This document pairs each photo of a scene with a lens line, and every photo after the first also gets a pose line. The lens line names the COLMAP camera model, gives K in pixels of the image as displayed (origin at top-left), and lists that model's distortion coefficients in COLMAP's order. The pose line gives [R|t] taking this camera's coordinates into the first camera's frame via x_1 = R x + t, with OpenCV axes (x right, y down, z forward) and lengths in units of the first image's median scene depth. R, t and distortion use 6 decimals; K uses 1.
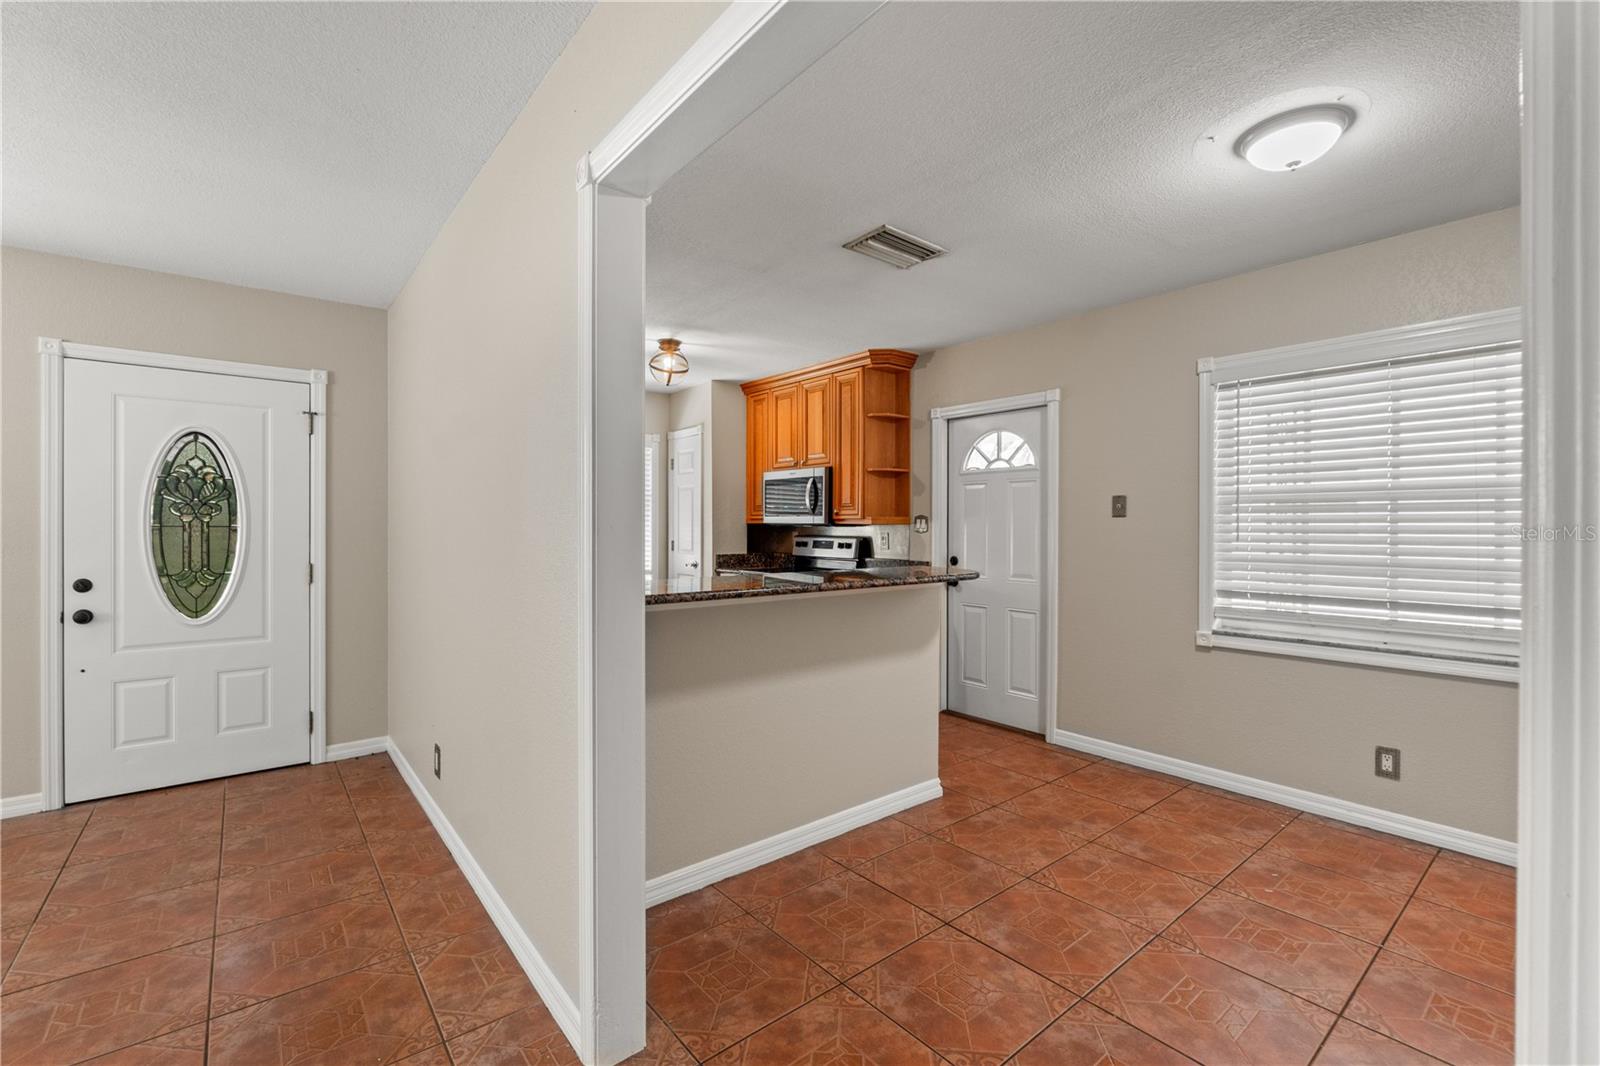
lens RADIAL K [[682.9, 0, 810.9], [0, 682.9, 525.2], [0, 0, 1]] dist [-0.001627, 0.000091]
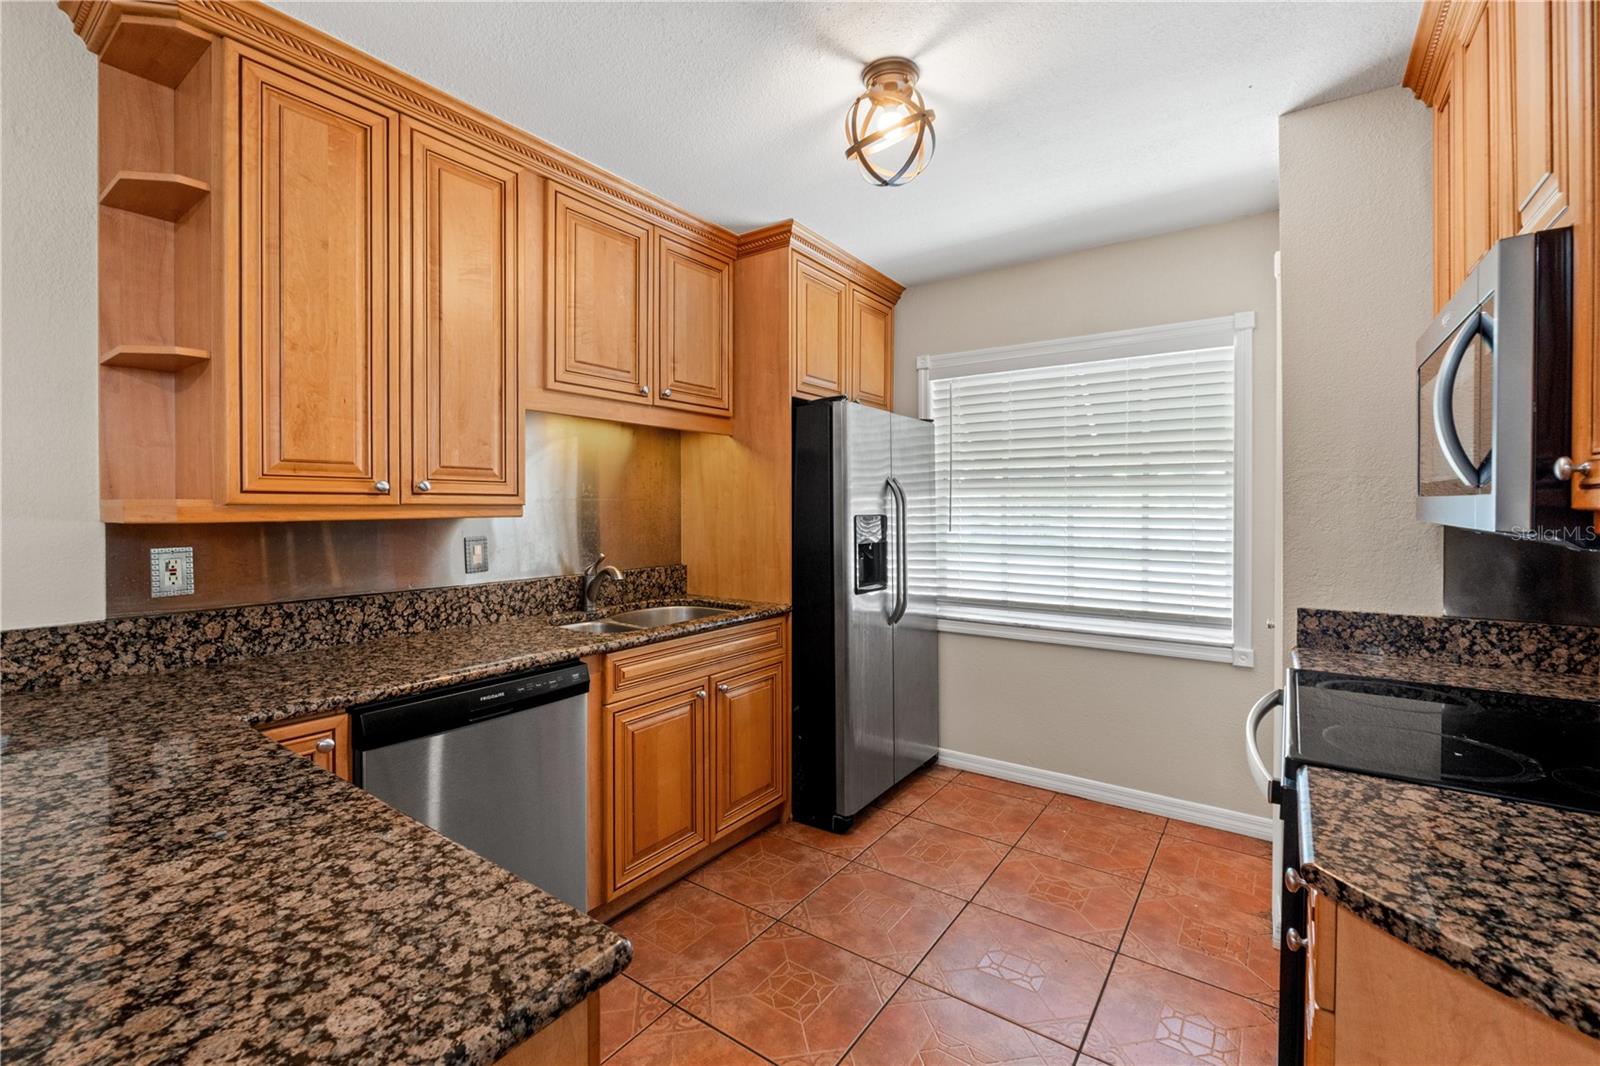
lens RADIAL K [[676.6, 0, 808.7], [0, 676.6, 523.8], [0, 0, 1]] dist [-0.002377, -0.000157]
pose [[0.256375, 0.020782, -0.966354, 0.223548], [0.000723, 0.999764, 0.021692, -0.013028], [0.966577, -0.006260, 0.256300, 1.121792]]
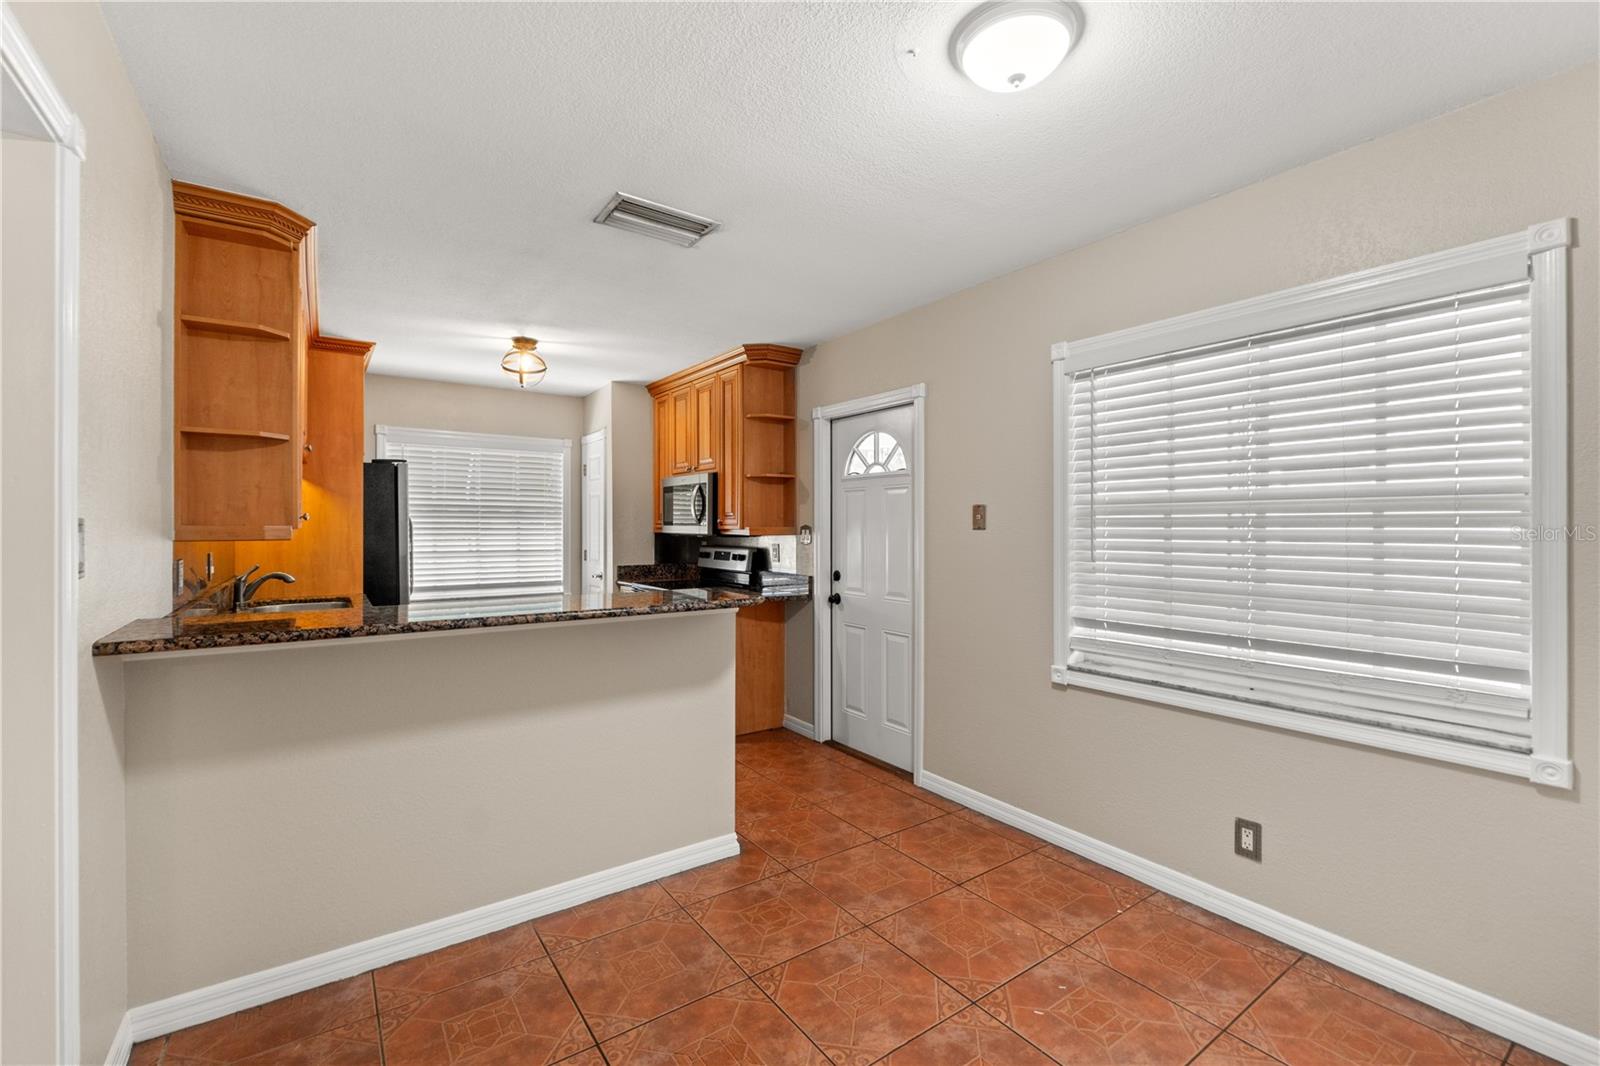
lens RADIAL K [[676.6, 0, 808.7], [0, 676.6, 523.8], [0, 0, 1]] dist [-0.002377, -0.000157]
pose [[0.997485, -0.001946, -0.070856, 0.323748], [0.001646, 0.999989, -0.004285, -0.017424], [0.070863, 0.004157, 0.997477, 0.140861]]
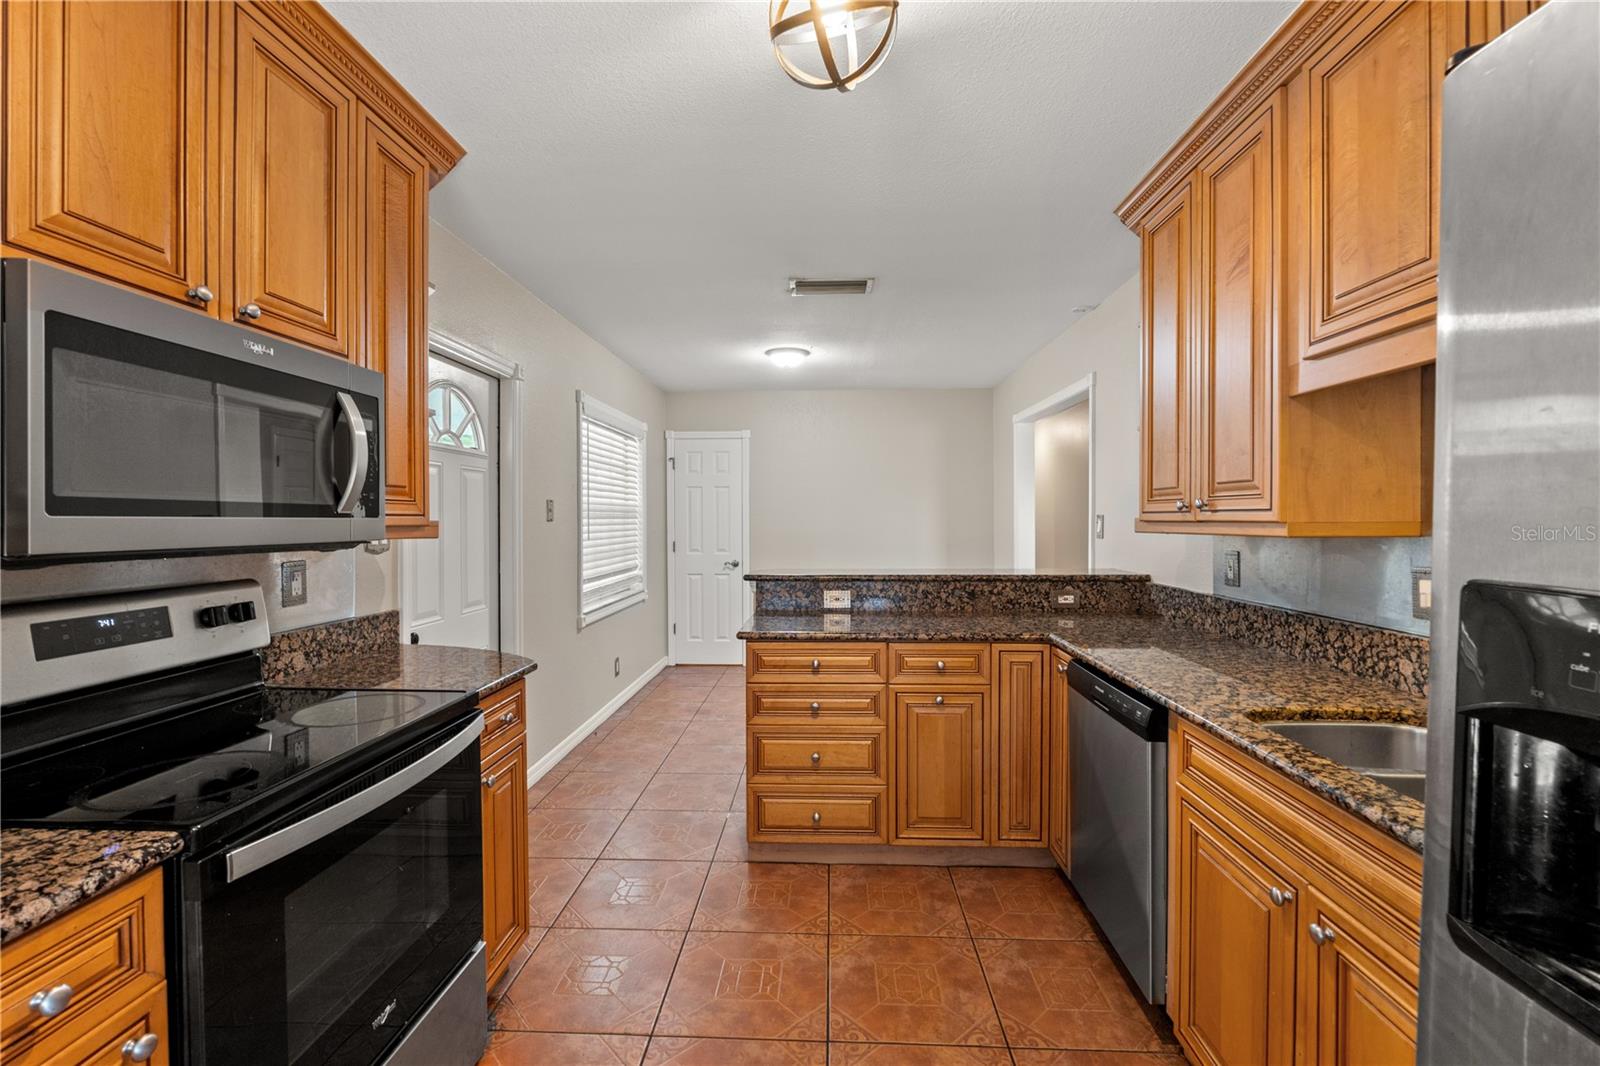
lens RADIAL K [[676.6, 0, 808.7], [0, 676.6, 523.8], [0, 0, 1]] dist [-0.002377, -0.000157]
pose [[-0.742427, -0.007282, 0.669888, -0.529484], [-0.000404, 0.999946, 0.010422, -0.020584], [-0.669927, 0.007467, -0.742389, 1.616303]]
